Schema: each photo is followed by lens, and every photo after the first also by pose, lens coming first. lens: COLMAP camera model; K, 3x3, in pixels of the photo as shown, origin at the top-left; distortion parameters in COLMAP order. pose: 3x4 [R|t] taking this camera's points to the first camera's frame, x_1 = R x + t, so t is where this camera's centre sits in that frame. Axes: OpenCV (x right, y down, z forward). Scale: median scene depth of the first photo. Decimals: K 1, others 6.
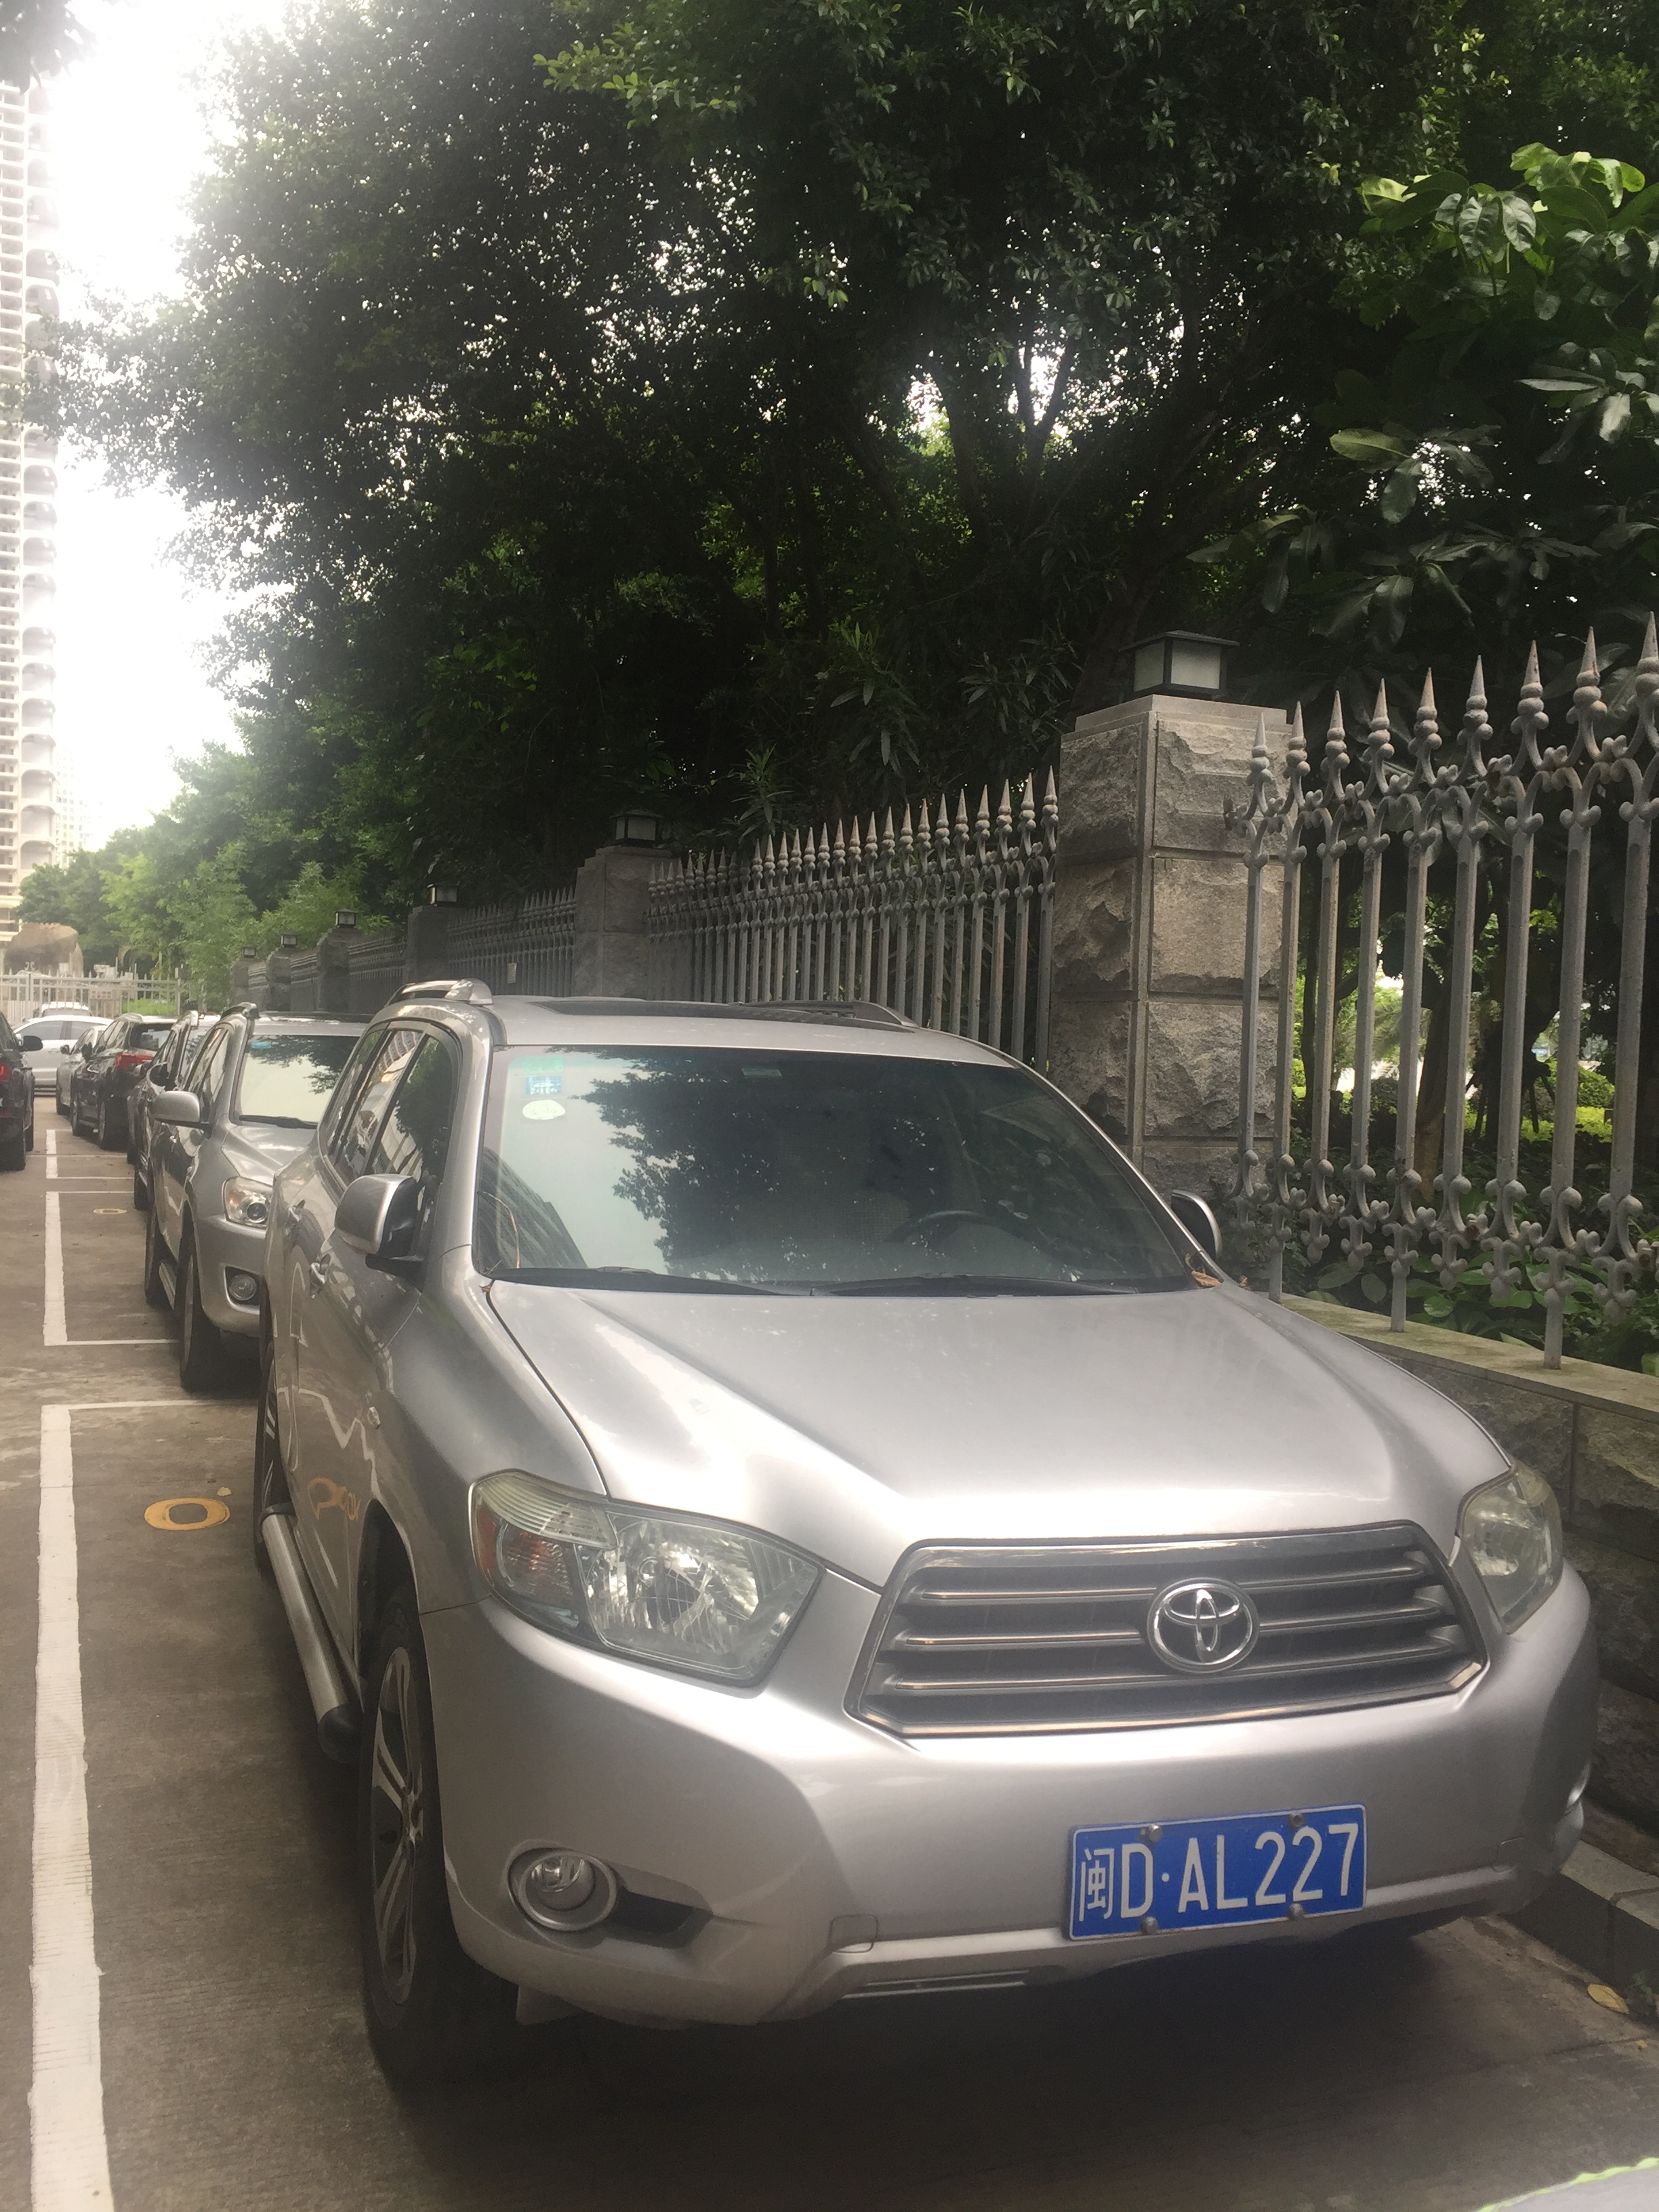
lens RADIAL K [[1840.5, 0, 829.5], [0, 1840.5, 1106.0], [0, 0, 1]] dist [0.090243, -0.108117]
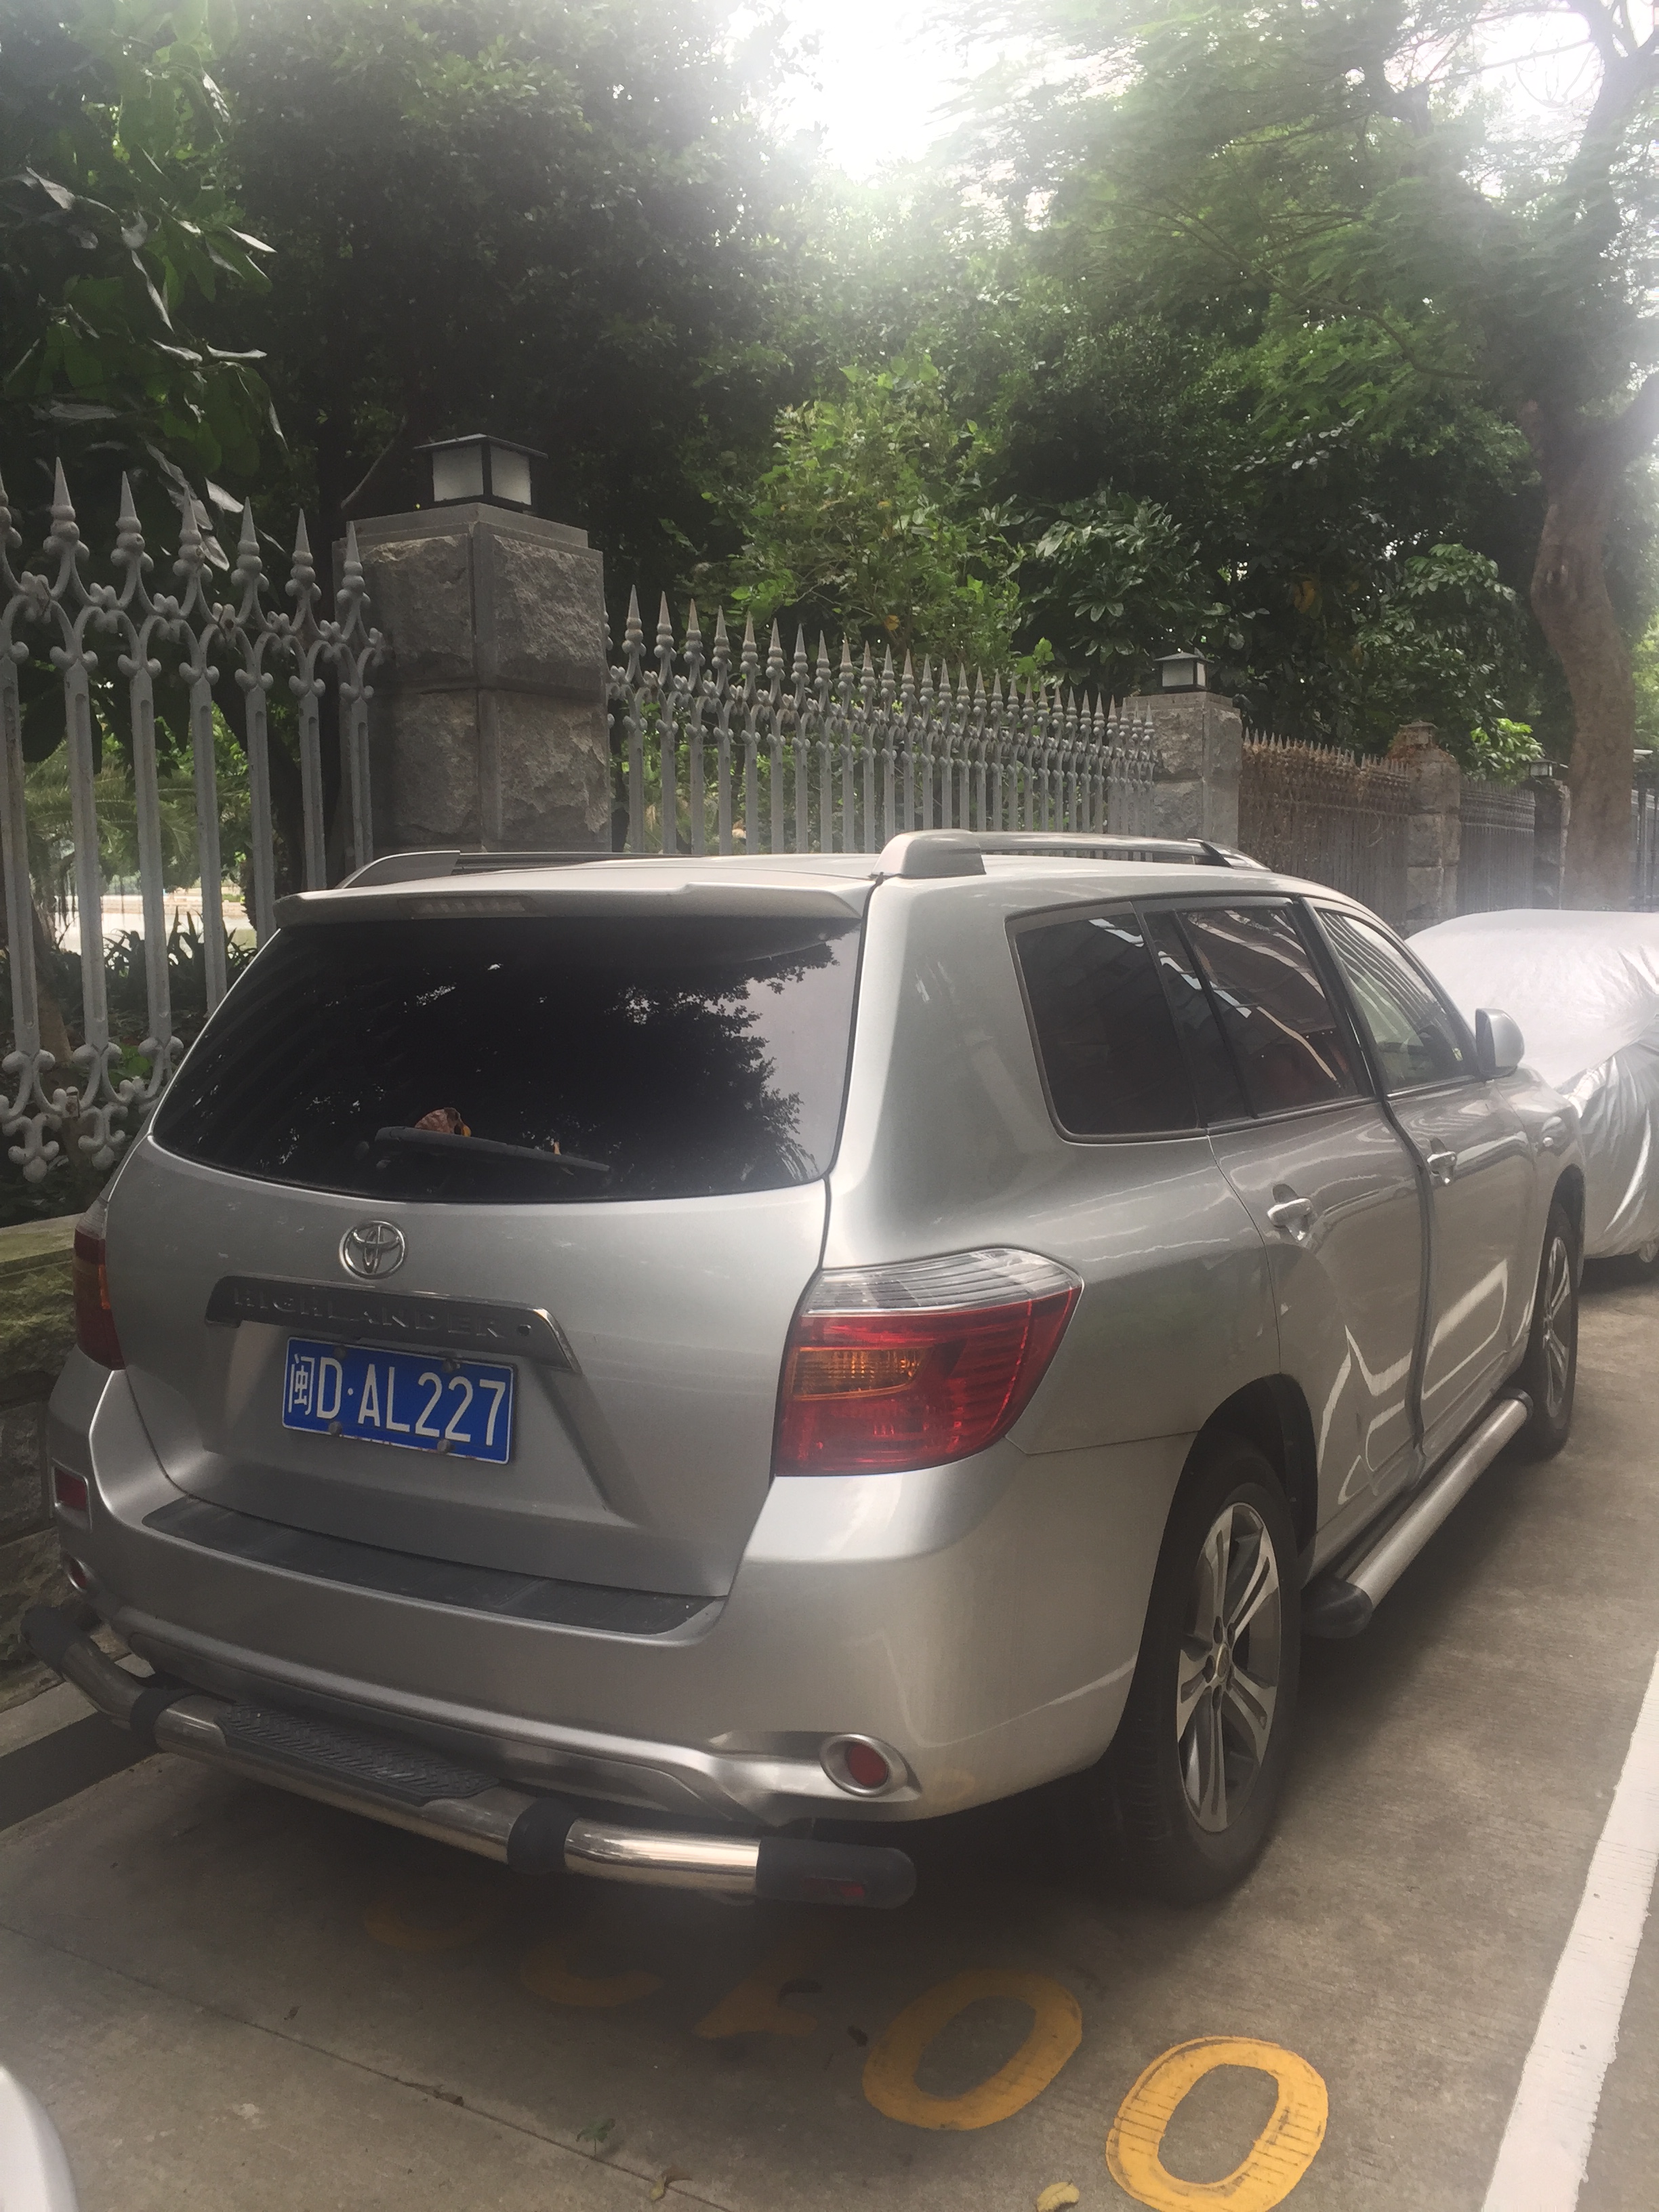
lens RADIAL K [[1929.2, 0, 829.4], [0, 1929.2, 1056.3], [0, 0, 1]] dist [0.127066, 0.002683]
pose [[-0.618613, -0.111347, 0.777765, -0.722279], [0.009465, 0.988779, 0.149085, -0.102374], [-0.785638, 0.099587, -0.610618, 1.550860]]
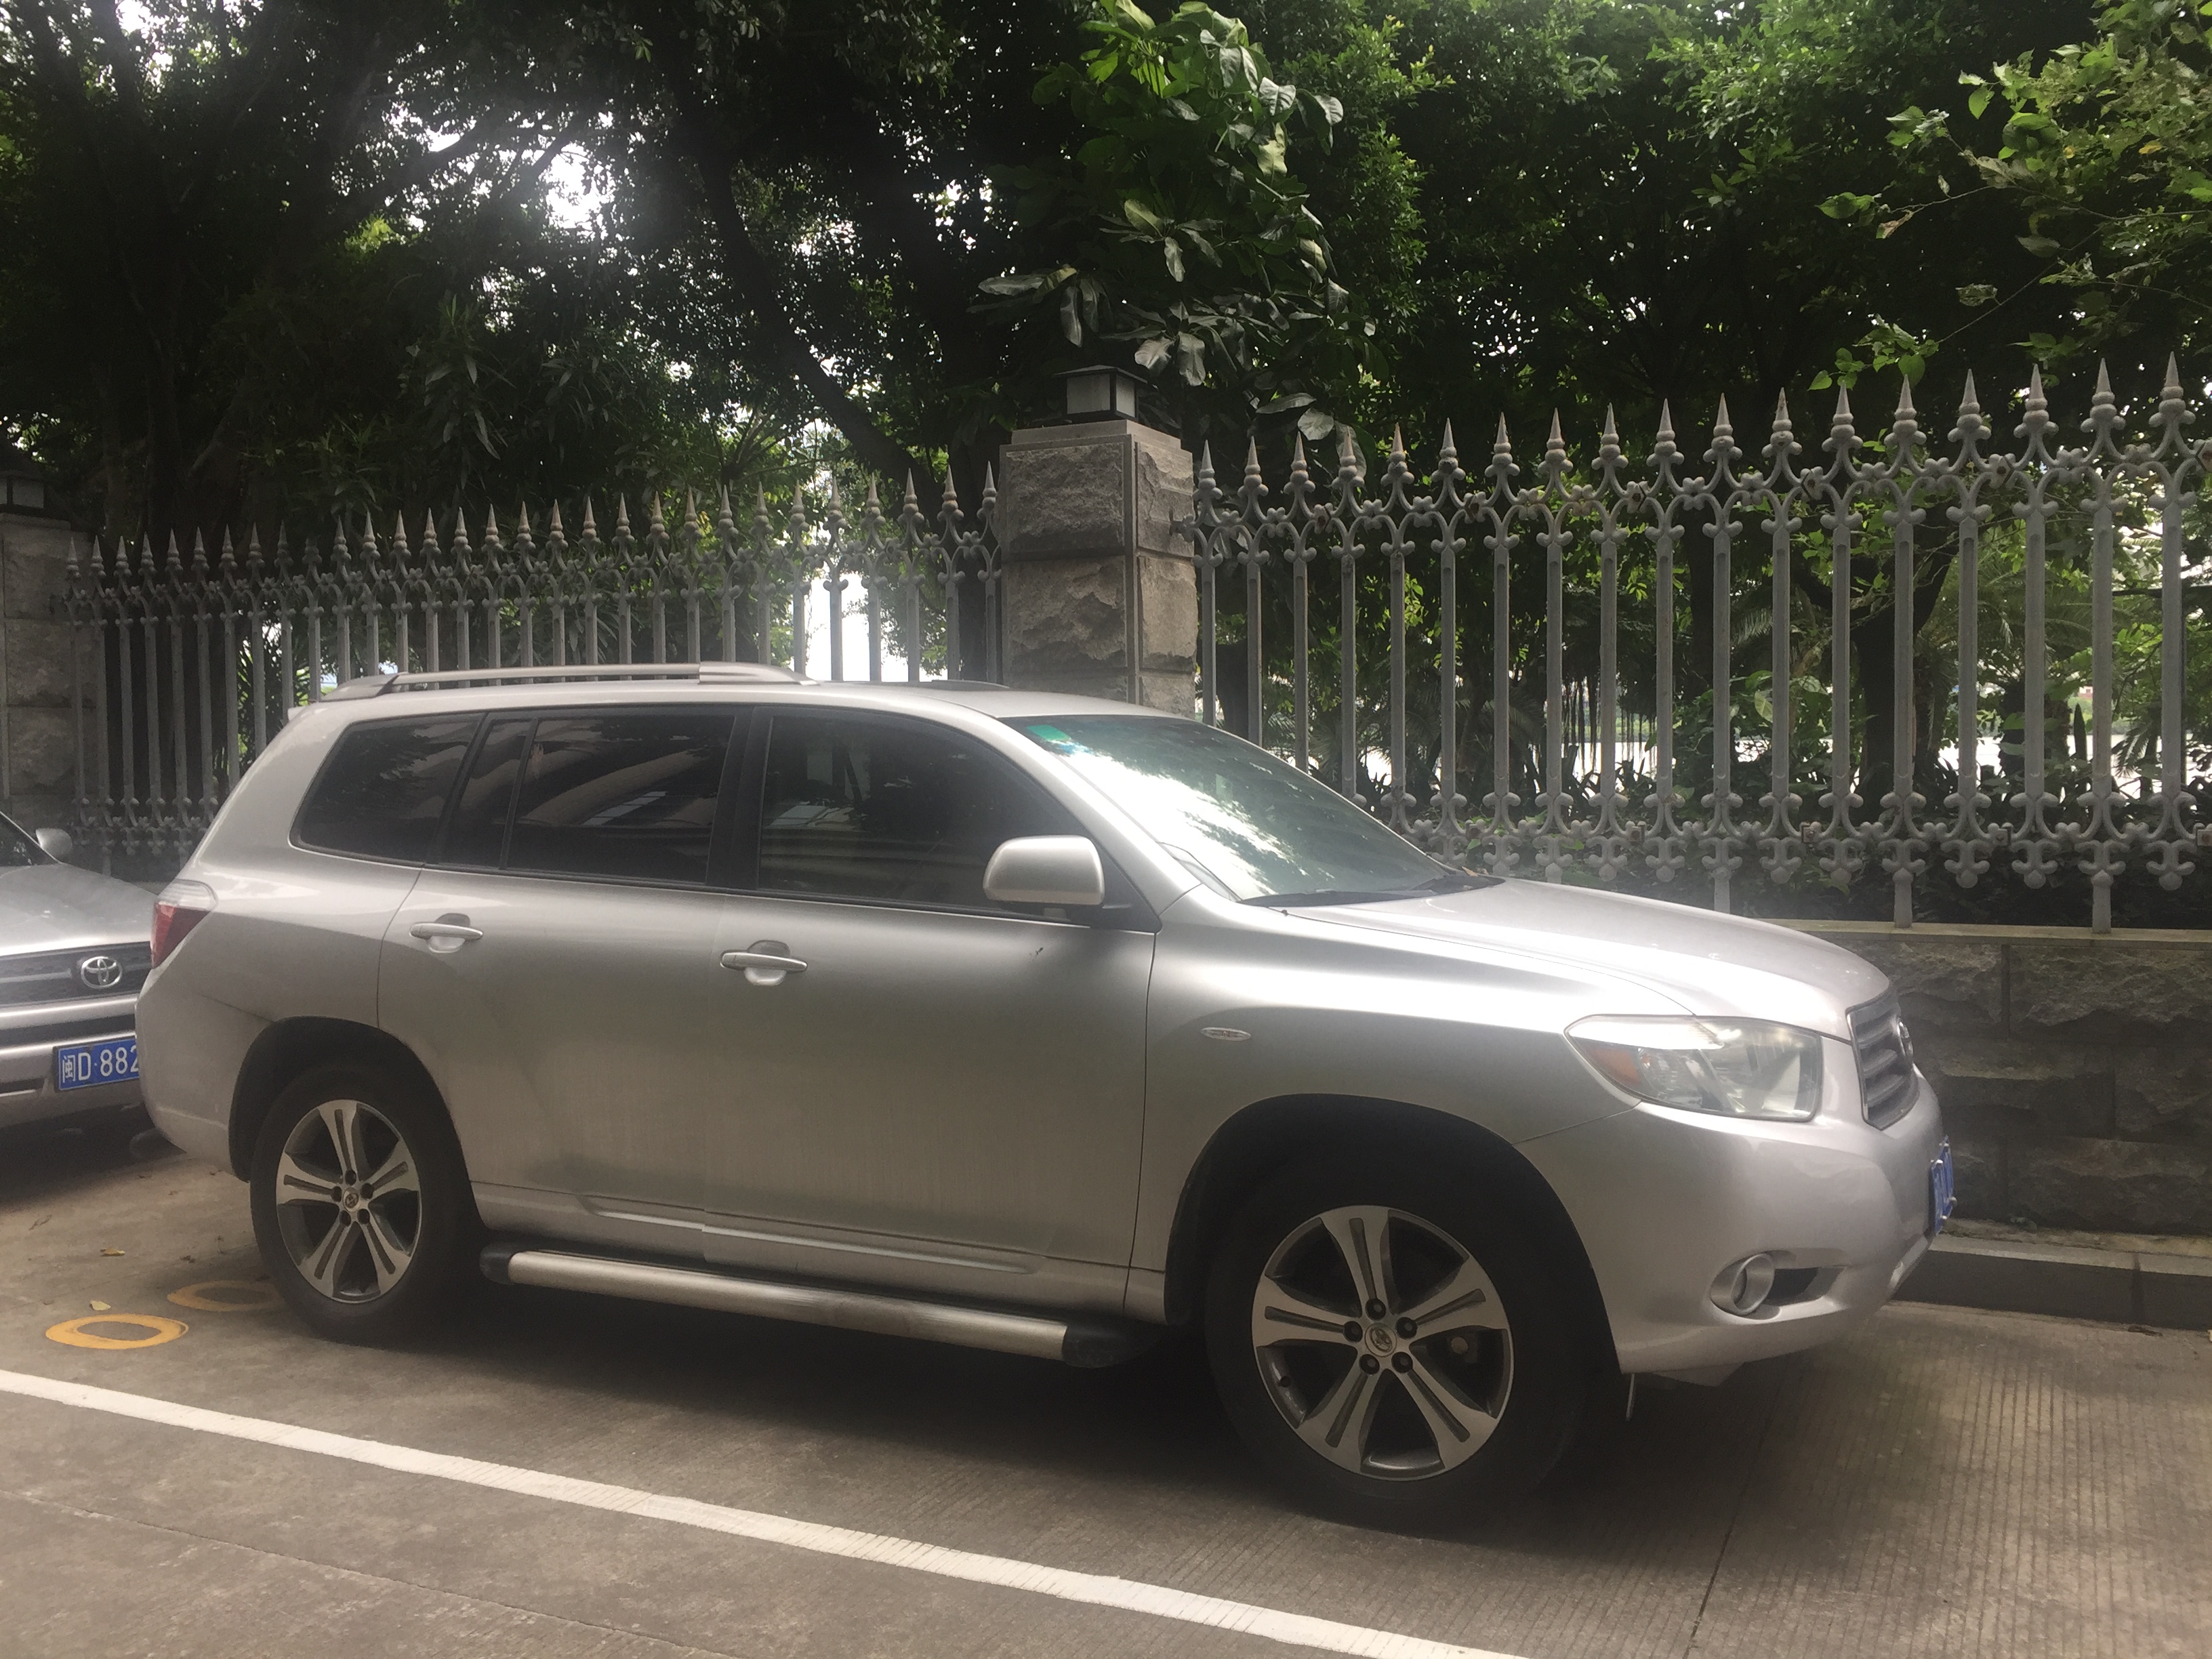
lens RADIAL K [[1840.5, 0, 1108.9], [0, 1840.5, 815.1], [0, 0, 1]] dist [0.090243, -0.108117]
pose [[0.745195, -0.064526, 0.663717, -0.645026], [0.061898, 0.997704, 0.027500, -0.000525], [-0.663967, 0.020590, 0.747478, 0.119665]]
